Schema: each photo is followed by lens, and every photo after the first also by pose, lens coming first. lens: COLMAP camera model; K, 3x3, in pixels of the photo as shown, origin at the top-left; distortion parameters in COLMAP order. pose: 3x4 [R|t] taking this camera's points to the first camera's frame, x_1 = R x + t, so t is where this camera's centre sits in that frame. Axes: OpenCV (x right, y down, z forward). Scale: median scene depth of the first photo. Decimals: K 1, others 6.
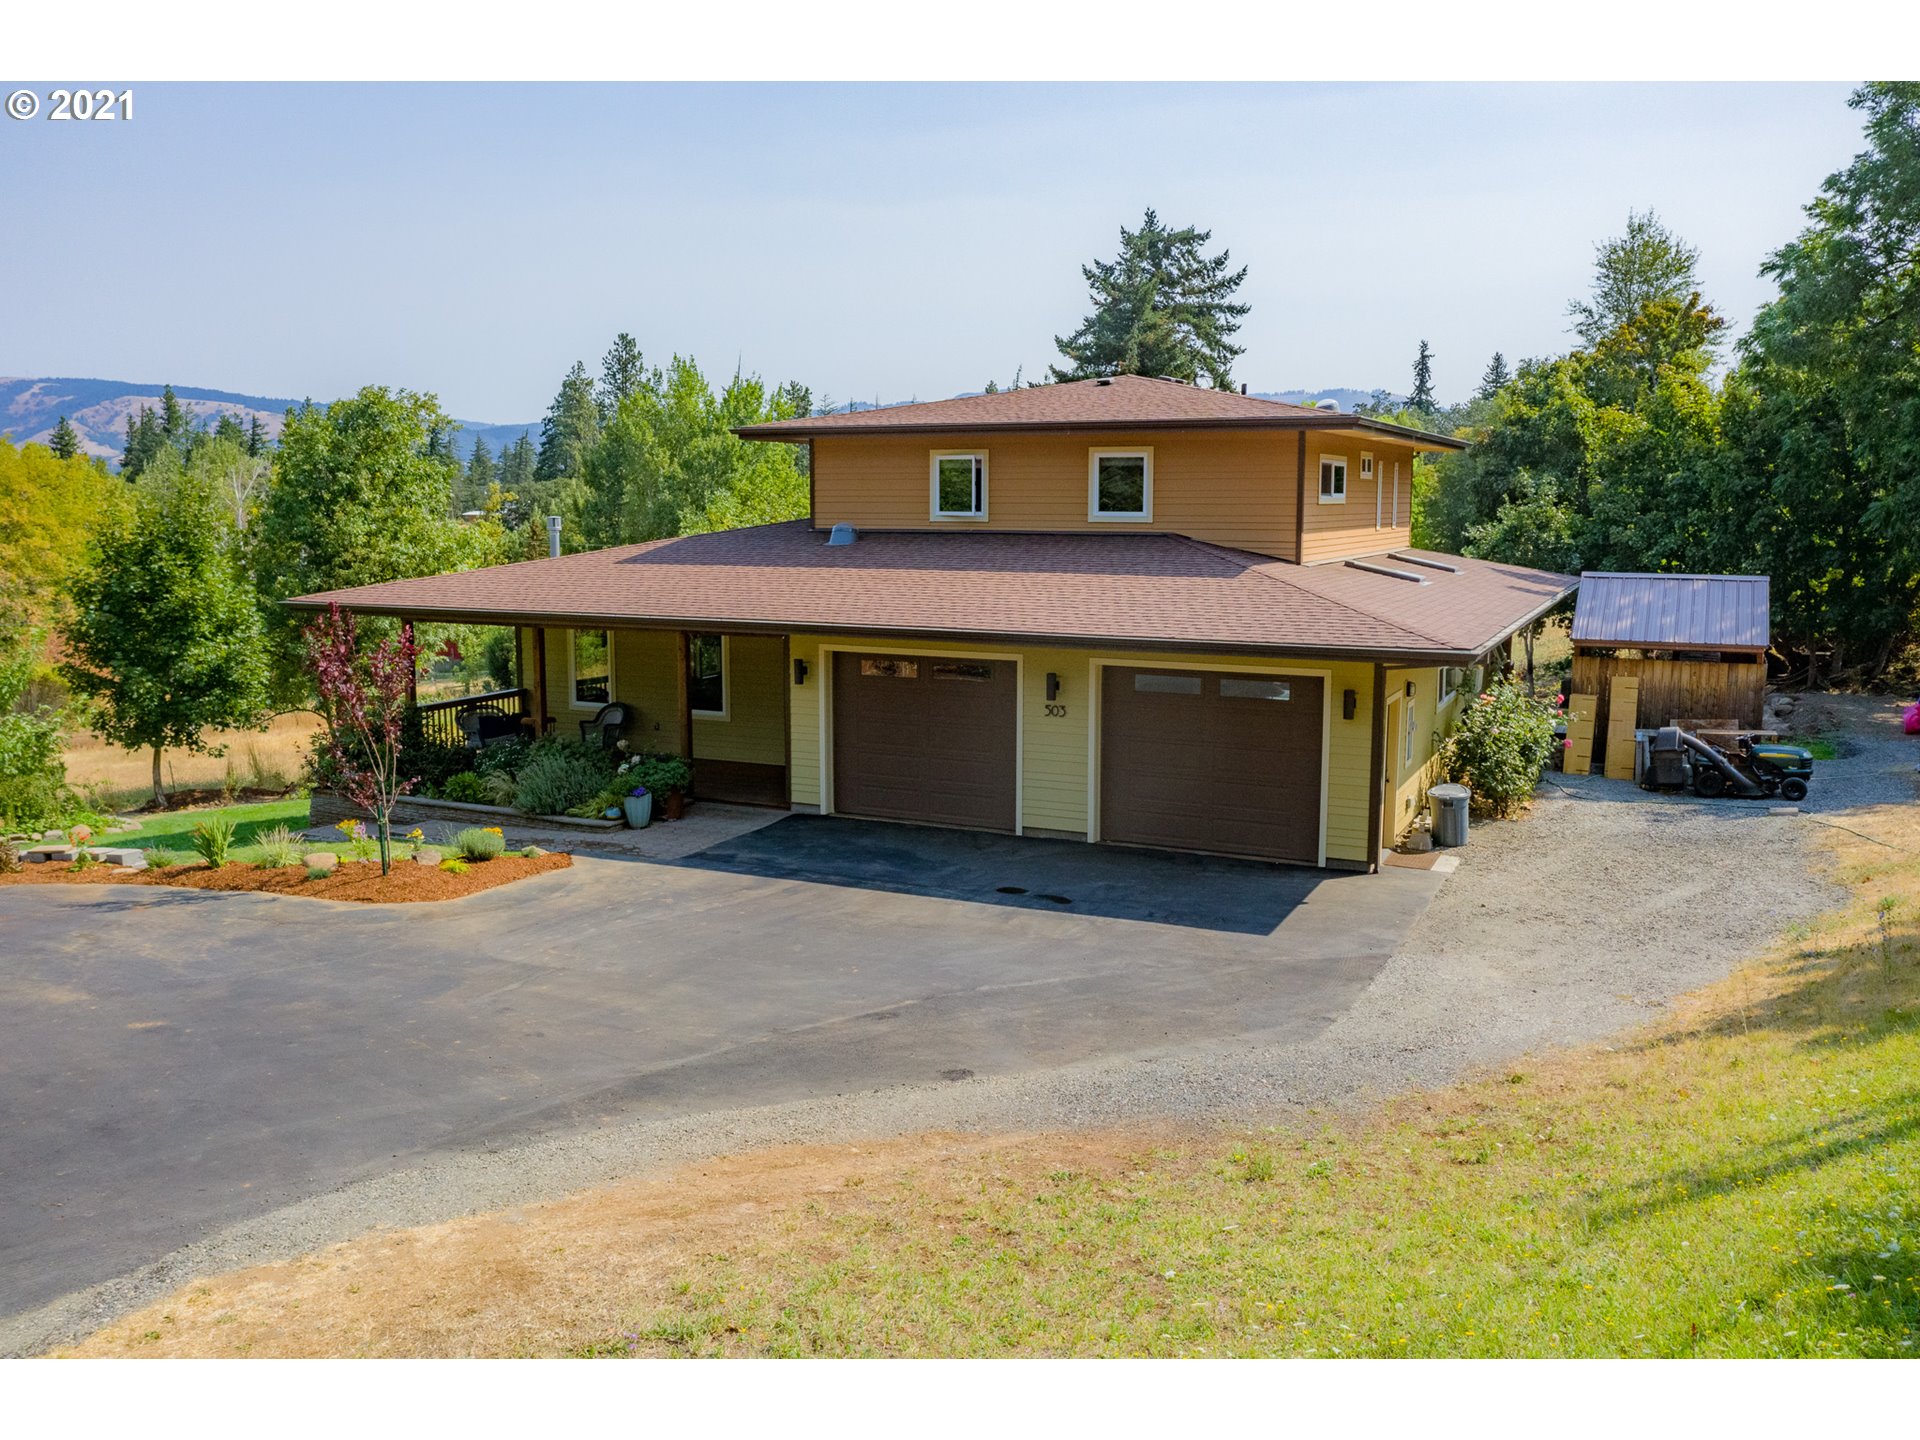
lens RADIAL K [[1535.2, 0, 960.0], [0, 1535.2, 720.0], [0, 0, 1]] dist [-0.011538, 0.013096]
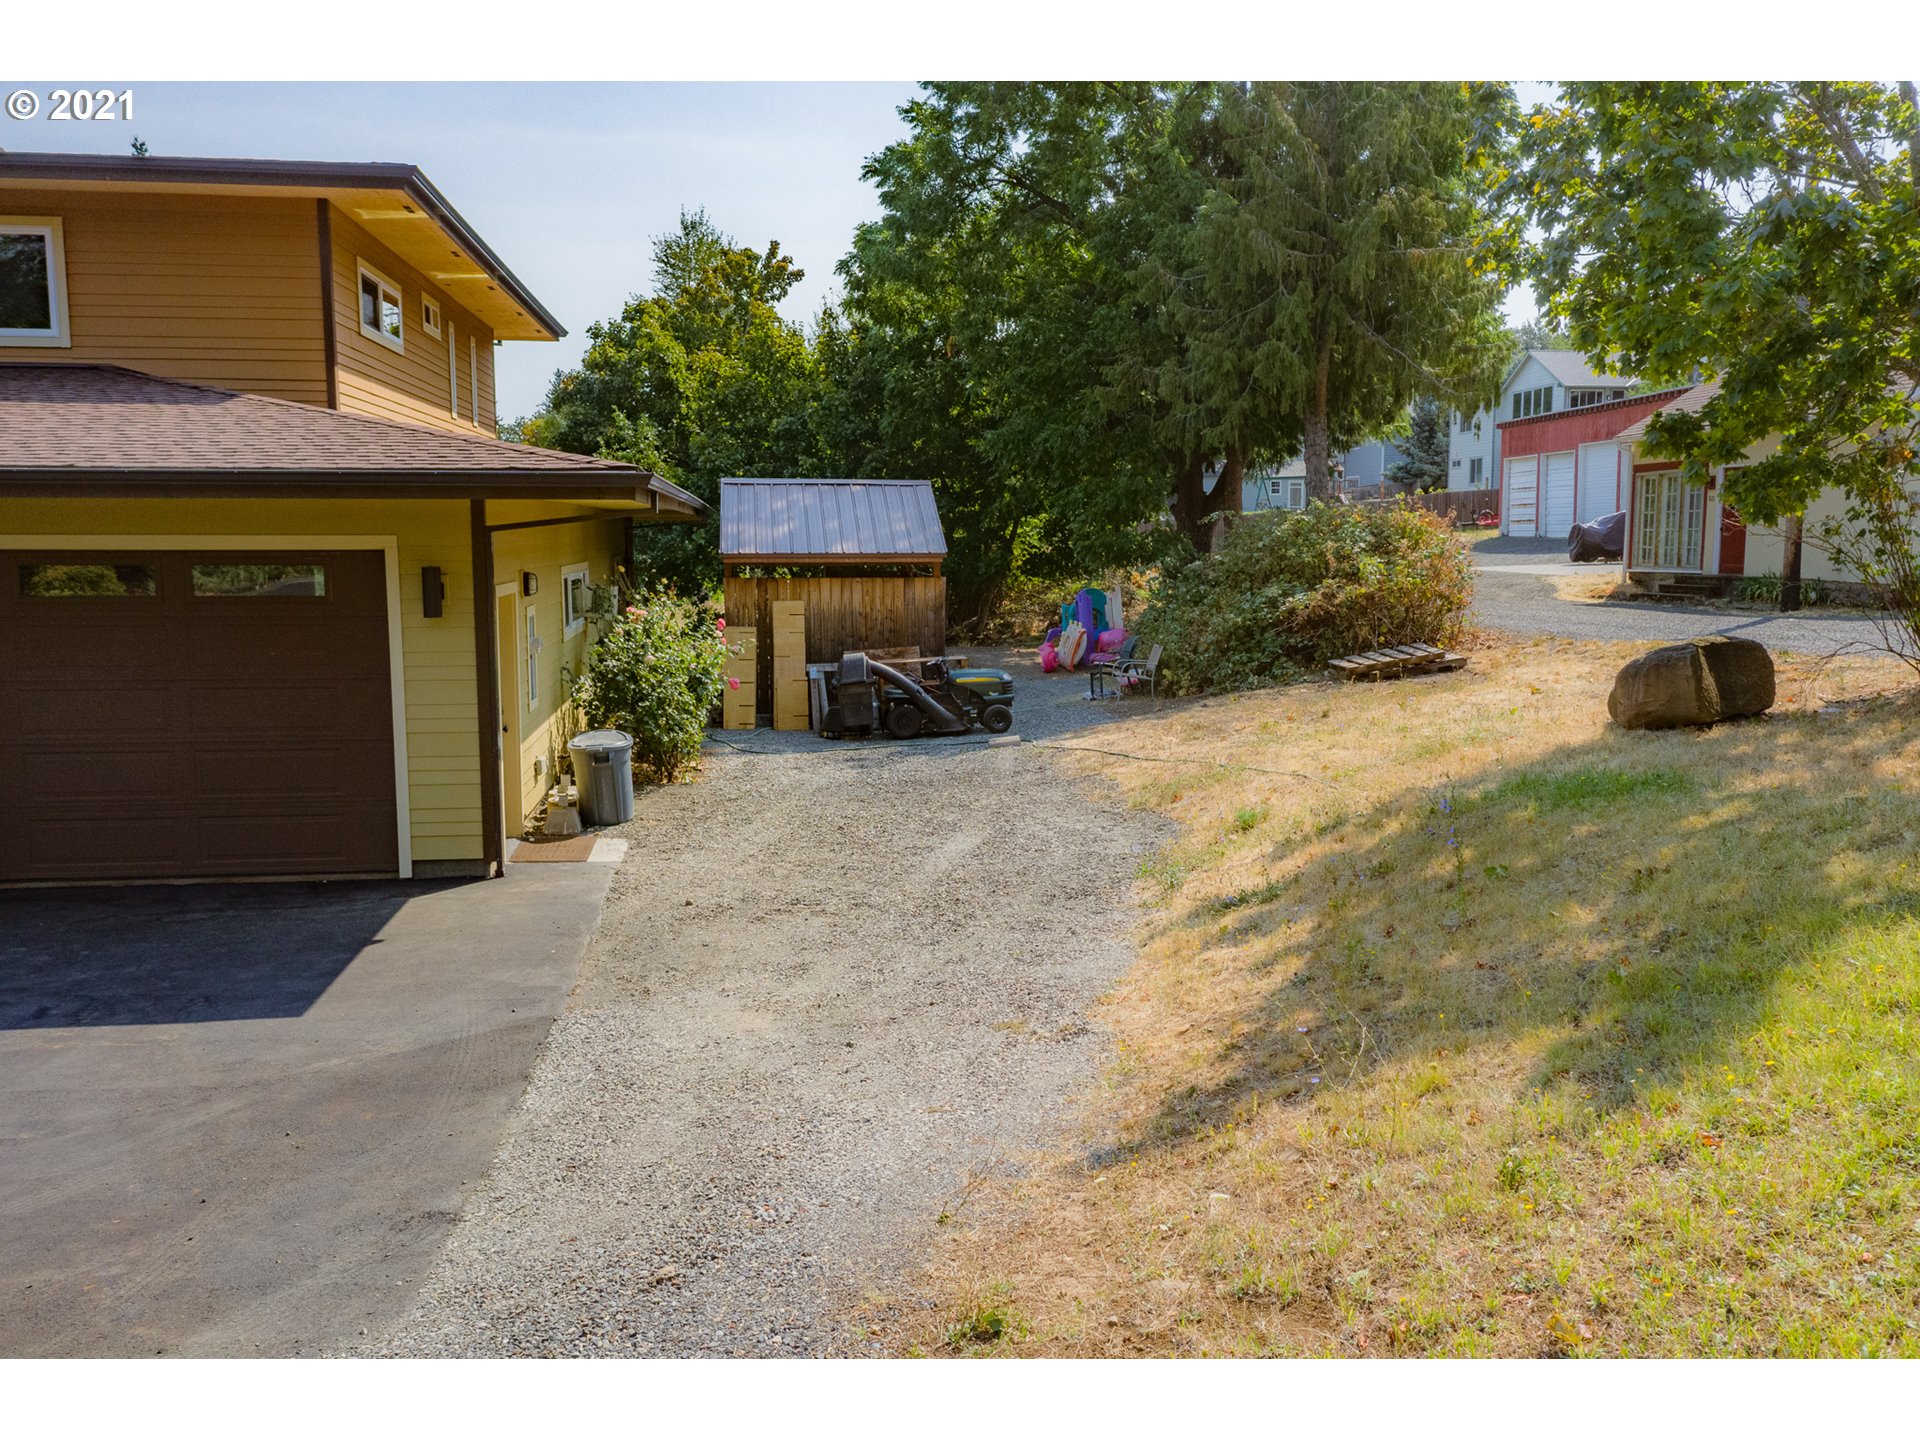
lens RADIAL K [[1535.2, 0, 960.0], [0, 1535.2, 720.0], [0, 0, 1]] dist [-0.011538, 0.013096]
pose [[0.834012, -0.066676, 0.547702, 0.087433], [0.078511, 0.996912, 0.001809, 0.046697], [-0.546131, 0.041492, 0.836671, 0.358837]]
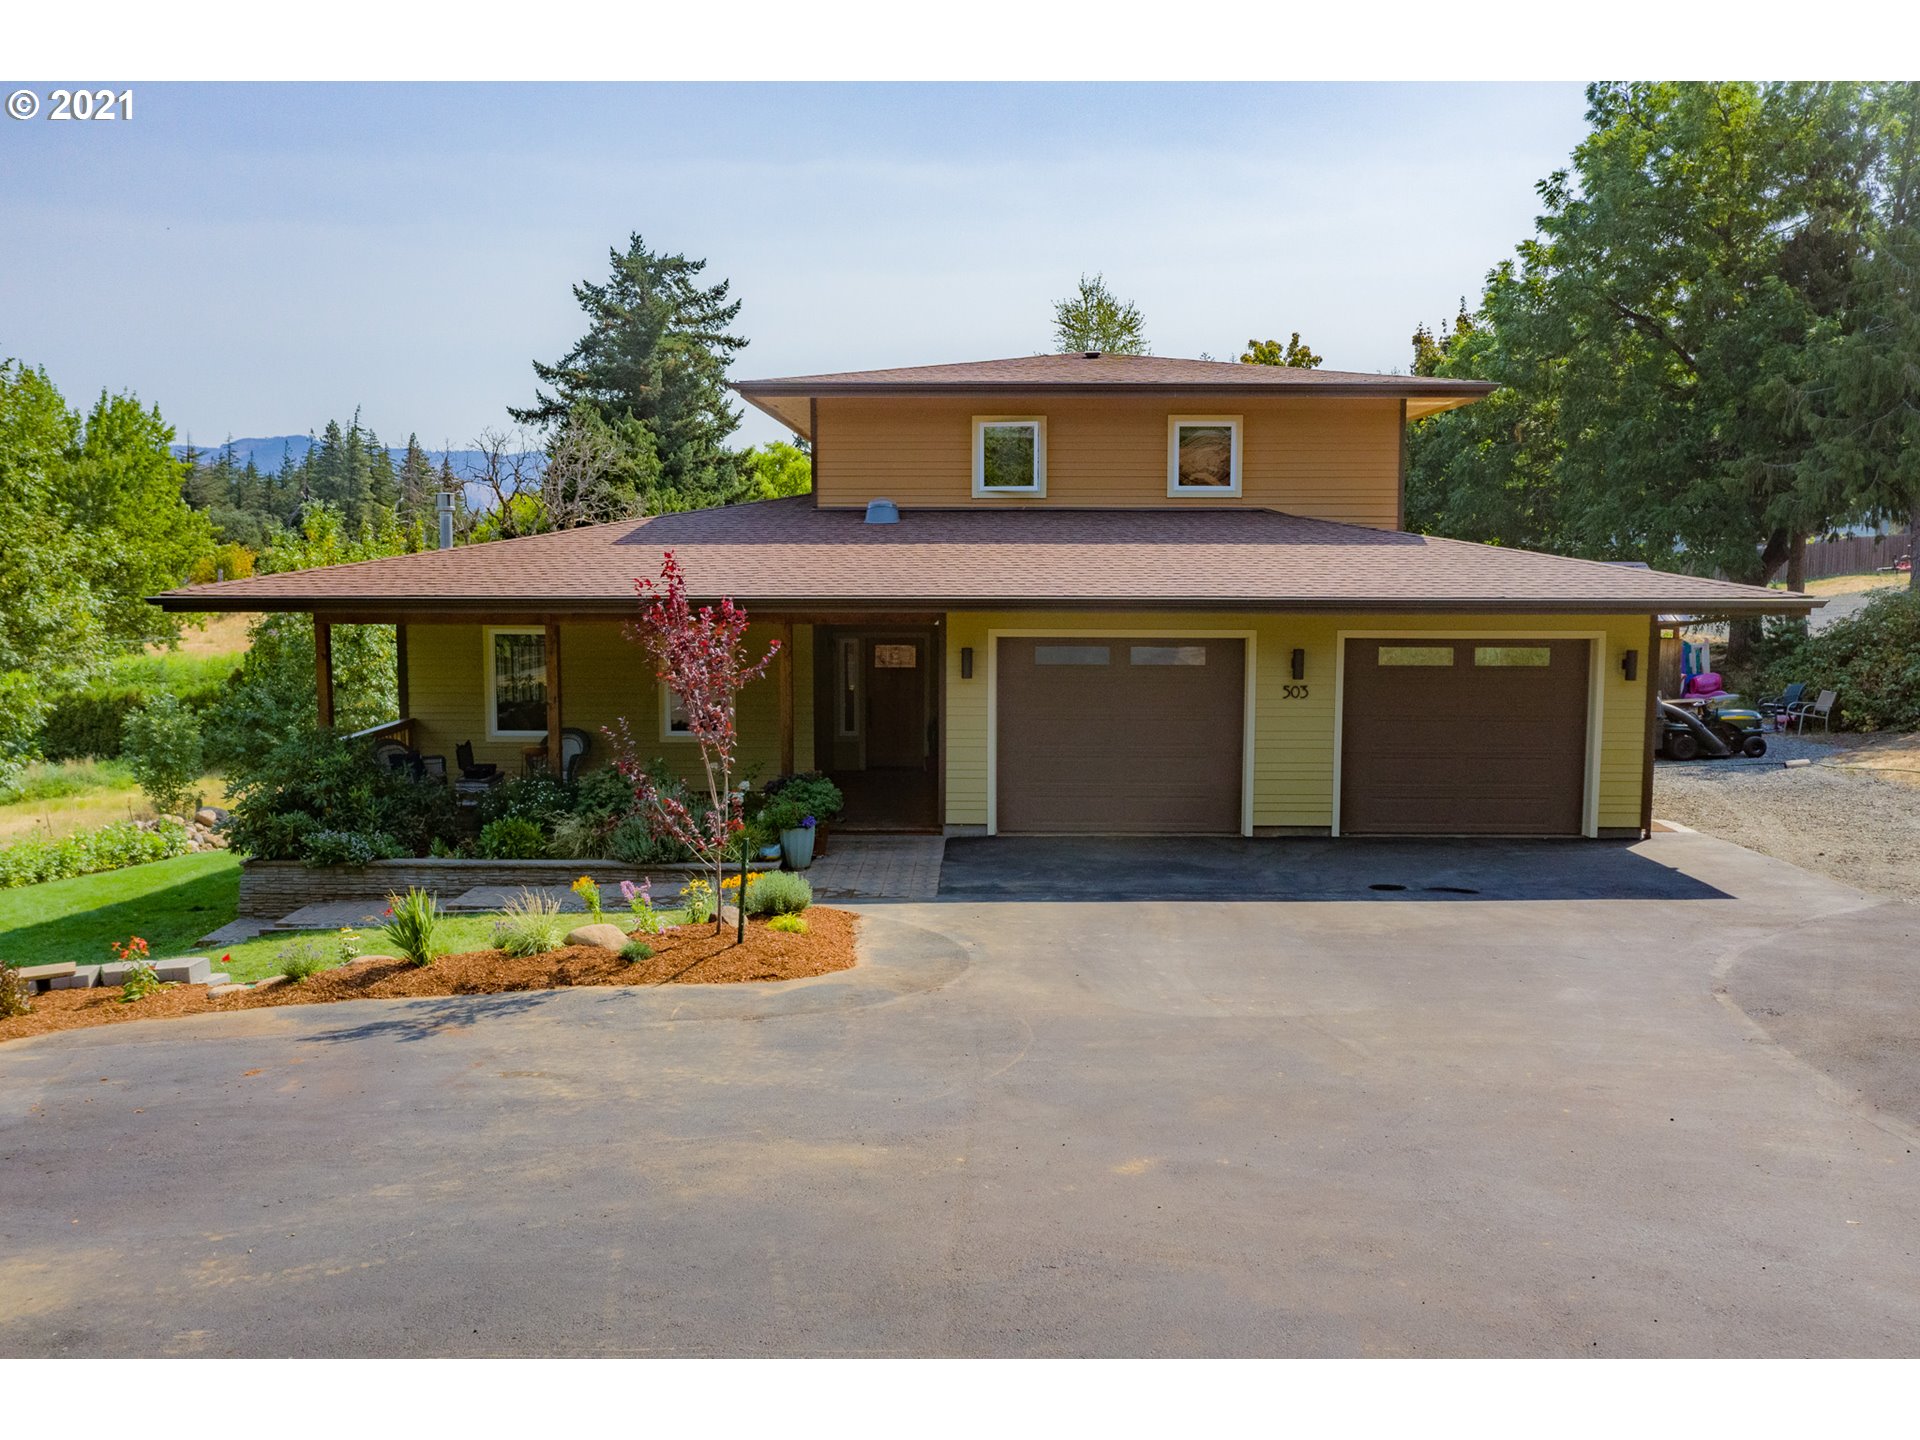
lens RADIAL K [[1534.3, 0, 960.0], [0, 1534.3, 720.0], [0, 0, 1]] dist [-0.002144, 0.011988]
pose [[0.903975, -0.044634, 0.425250, -0.480361], [0.060326, 0.997902, -0.023498, 0.019007], [-0.423309, 0.046896, 0.904771, 0.269436]]
